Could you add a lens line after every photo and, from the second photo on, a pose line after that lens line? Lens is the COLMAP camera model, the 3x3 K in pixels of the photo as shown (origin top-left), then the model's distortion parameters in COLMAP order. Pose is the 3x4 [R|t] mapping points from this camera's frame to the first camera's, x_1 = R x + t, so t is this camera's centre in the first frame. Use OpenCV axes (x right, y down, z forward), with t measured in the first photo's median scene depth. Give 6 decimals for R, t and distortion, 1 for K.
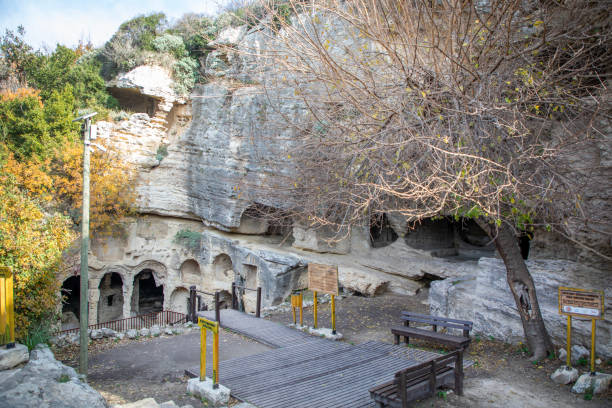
lens RADIAL K [[414.3, 0, 306.0], [0, 414.3, 204.0], [0, 0, 1]] dist [-0.075175, 0.043558]
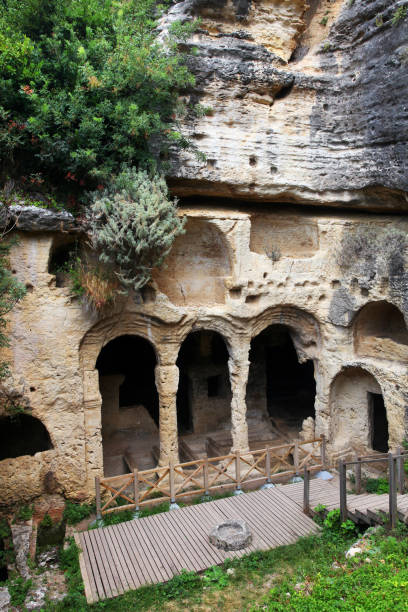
lens RADIAL K [[490.4, 0, 204.0], [0, 490.4, 306.0], [0, 0, 1]] dist [-0.036647, 0.102971]
pose [[0.858599, -0.009554, -0.512558, -0.180521], [0.060125, 0.994803, 0.082175, 0.088708], [0.509109, -0.101373, 0.854711, 0.498316]]
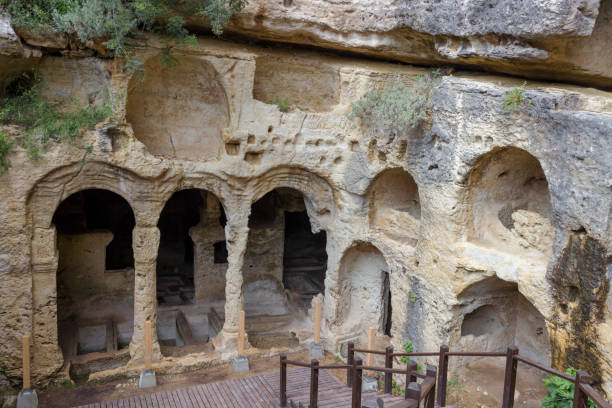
lens RADIAL K [[499.1, 0, 298.2], [0, 499.1, 210.6], [0, 0, 1]] dist [0.040212, -0.008033]
pose [[0.871609, 0.092750, -0.481347, -0.145031], [-0.007981, 0.984492, 0.175247, 0.096095], [0.490136, -0.148905, 0.858833, 0.593110]]
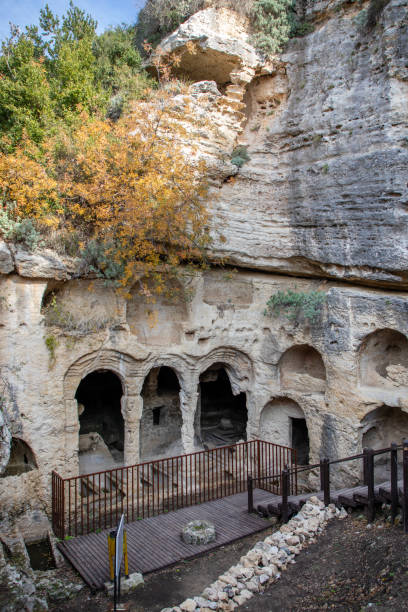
lens RADIAL K [[457.6, 0, 205.2], [0, 457.6, 309.6], [0, 0, 1]] dist [-0.077428, 0.045782]
pose [[0.955007, -0.018343, -0.296015, -0.224333], [0.020474, 0.999782, 0.004100, 0.084374], [0.295875, -0.009976, 0.955174, 0.406354]]
